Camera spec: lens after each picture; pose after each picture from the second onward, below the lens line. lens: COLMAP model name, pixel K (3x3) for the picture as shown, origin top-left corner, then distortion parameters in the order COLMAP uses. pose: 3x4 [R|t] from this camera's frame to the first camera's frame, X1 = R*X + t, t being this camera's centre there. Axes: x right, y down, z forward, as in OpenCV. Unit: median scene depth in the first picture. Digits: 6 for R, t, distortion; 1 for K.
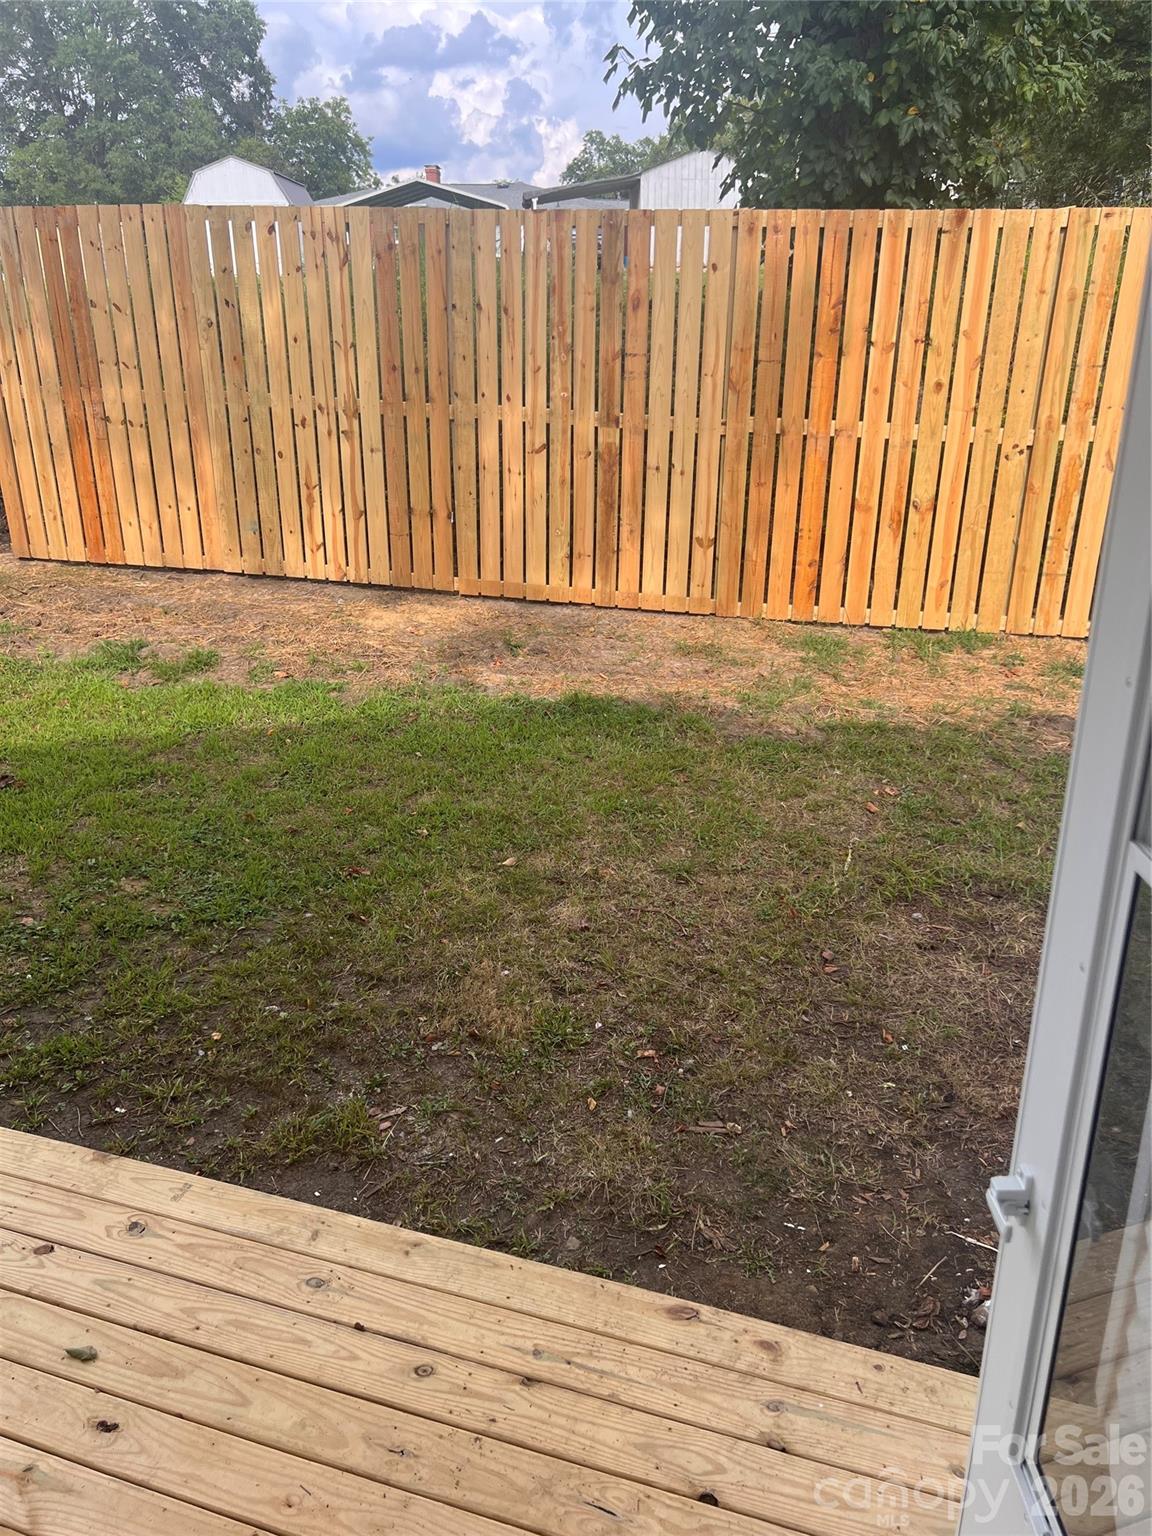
lens RADIAL K [[1158.4, 0, 571.2], [0, 1158.4, 758.5], [0, 0, 1]] dist [0.063519, -0.077599]
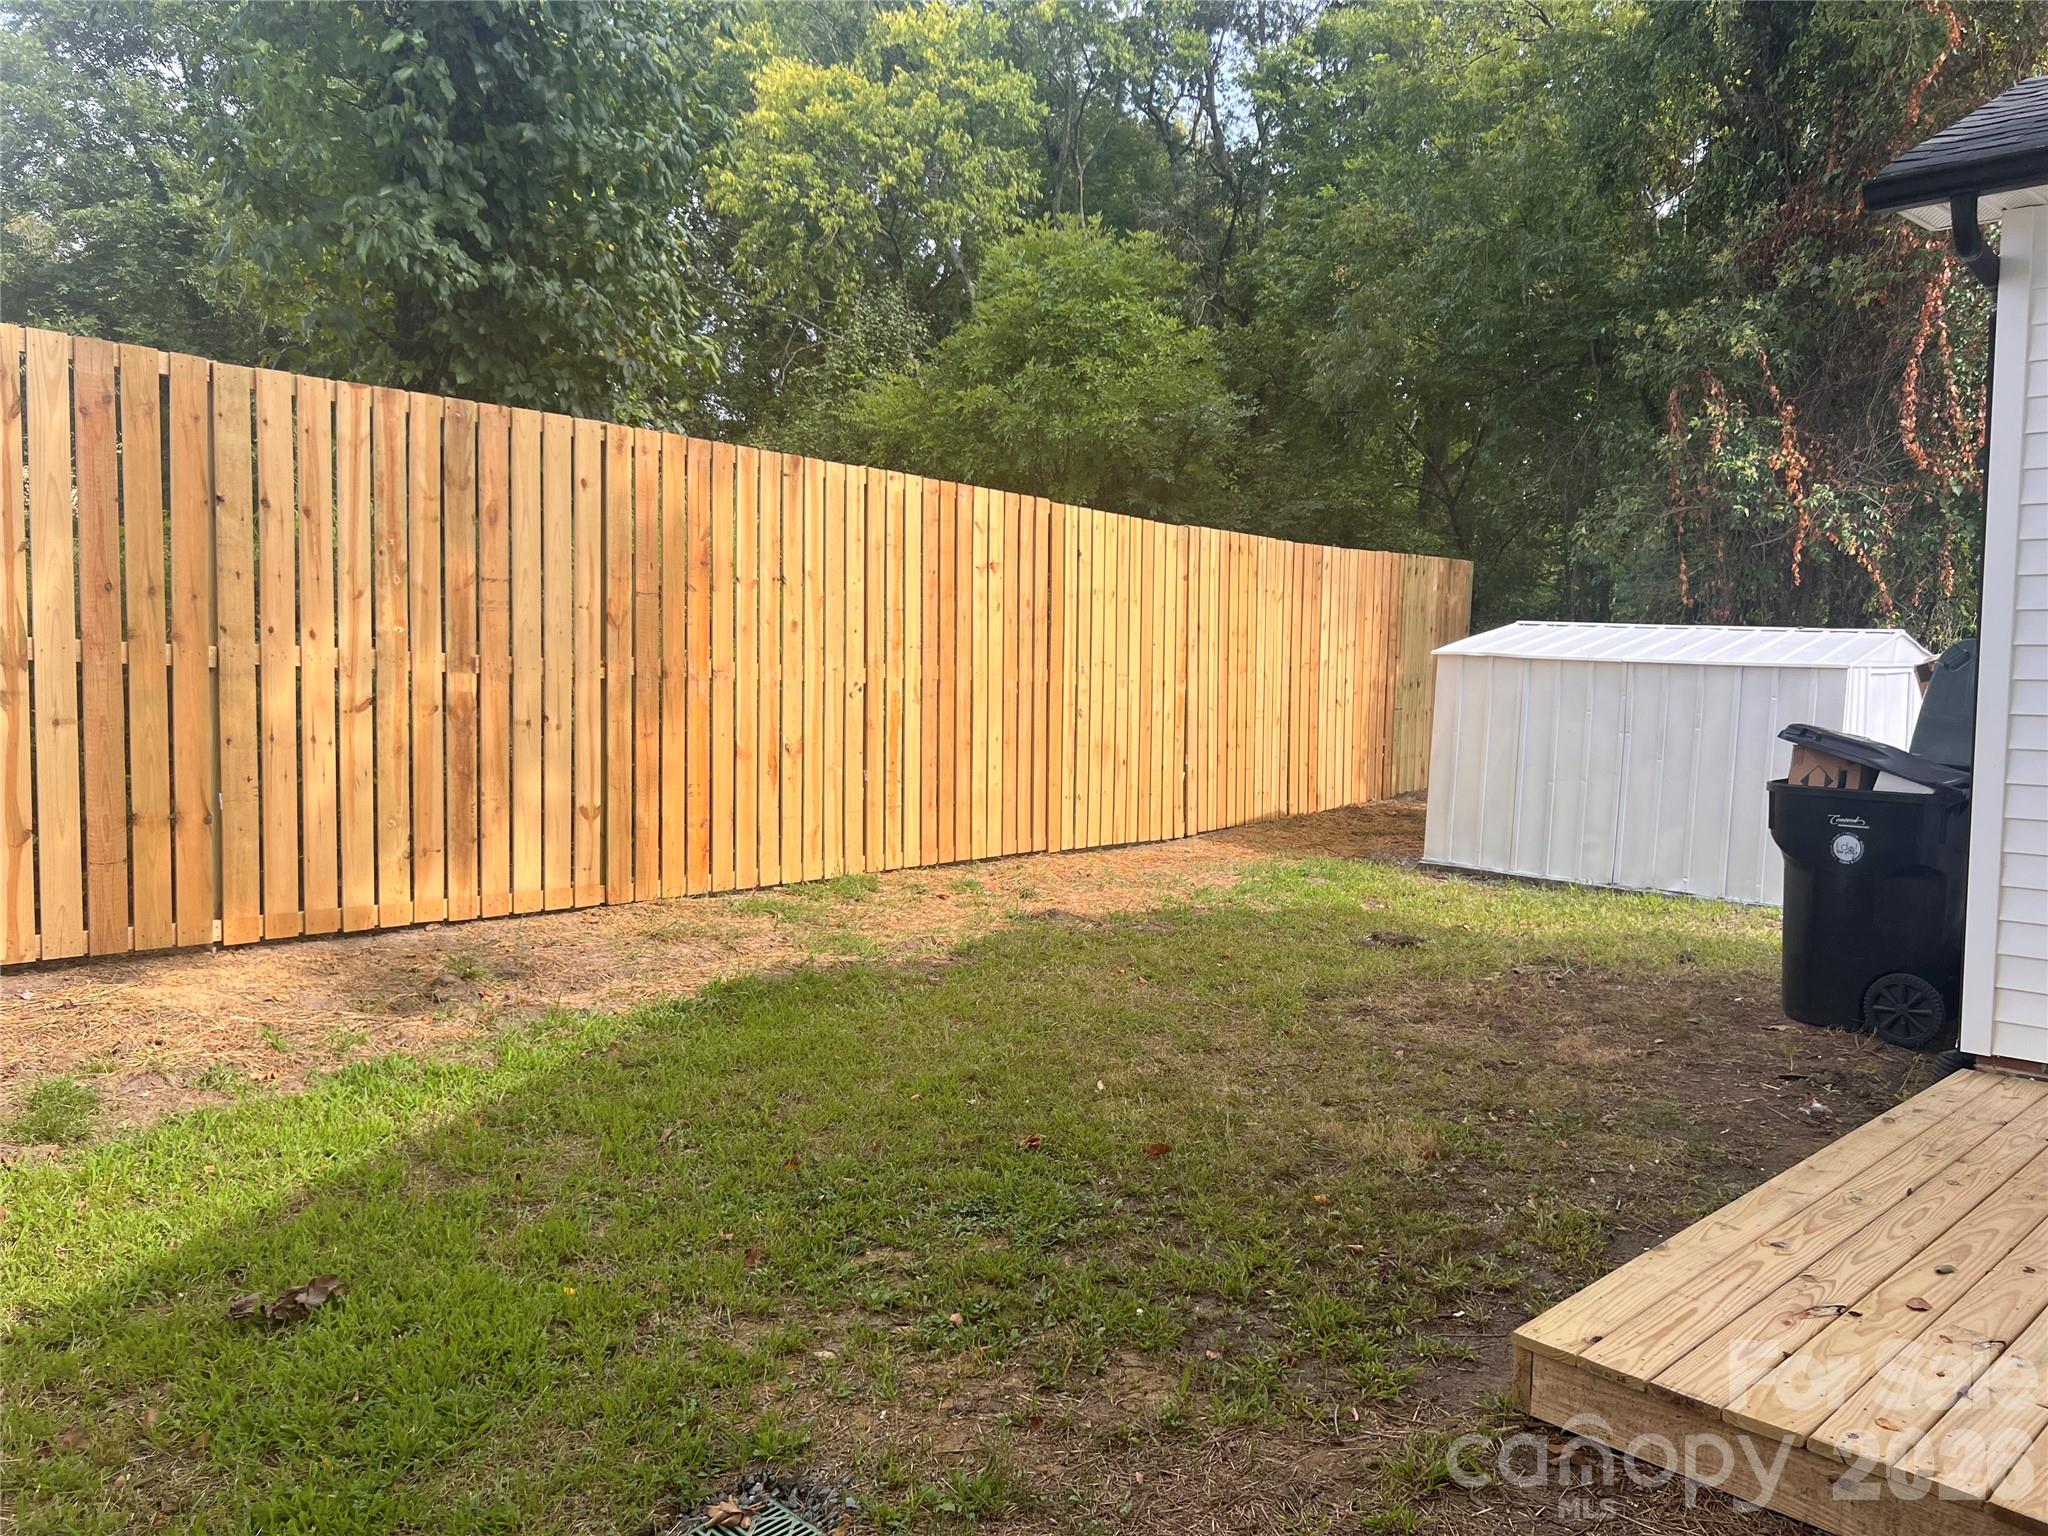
lens RADIAL K [[1544.6, 0, 1010.5], [0, 1544.6, 769.0], [0, 0, 1]] dist [0.063519, -0.077599]
pose [[0.456861, -0.058710, 0.887599, -0.662227], [0.309373, 0.946015, -0.096665, -0.026044], [-0.834006, 0.318762, 0.450360, 0.286511]]
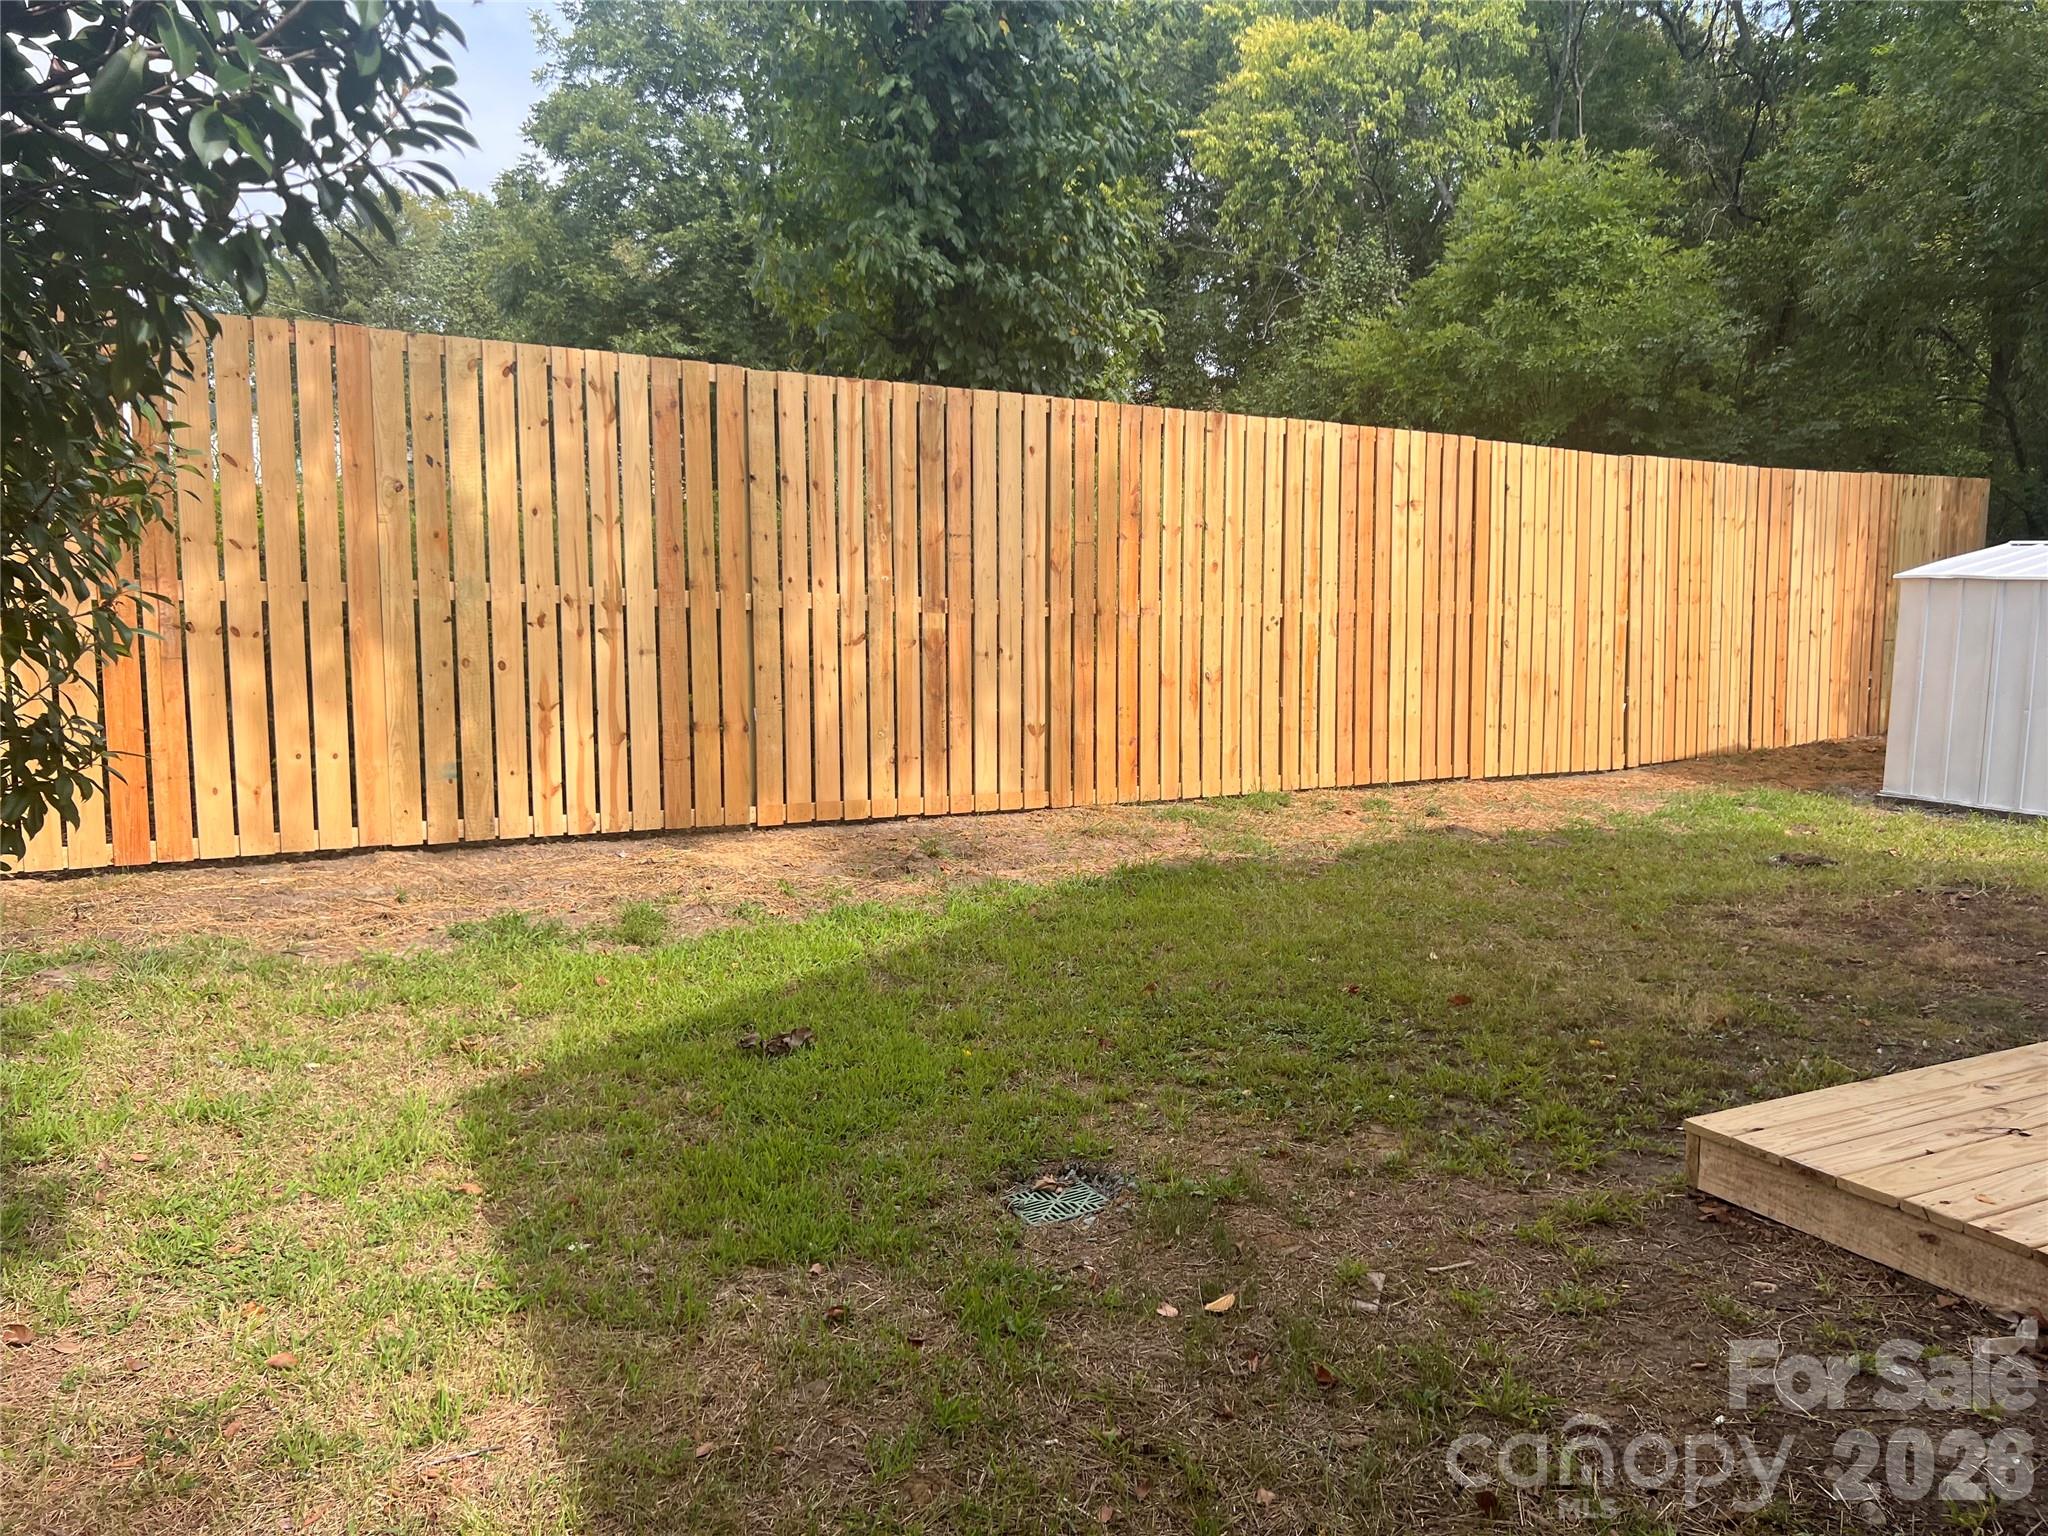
lens RADIAL K [[1544.6, 0, 1039.1], [0, 1544.6, 774.1], [0, 0, 1]] dist [0.063519, -0.077599]
pose [[0.703440, -0.081234, 0.706097, -0.733820], [0.264094, 0.952196, -0.153552, 0.034123], [-0.659869, 0.294491, 0.691266, 0.165194]]
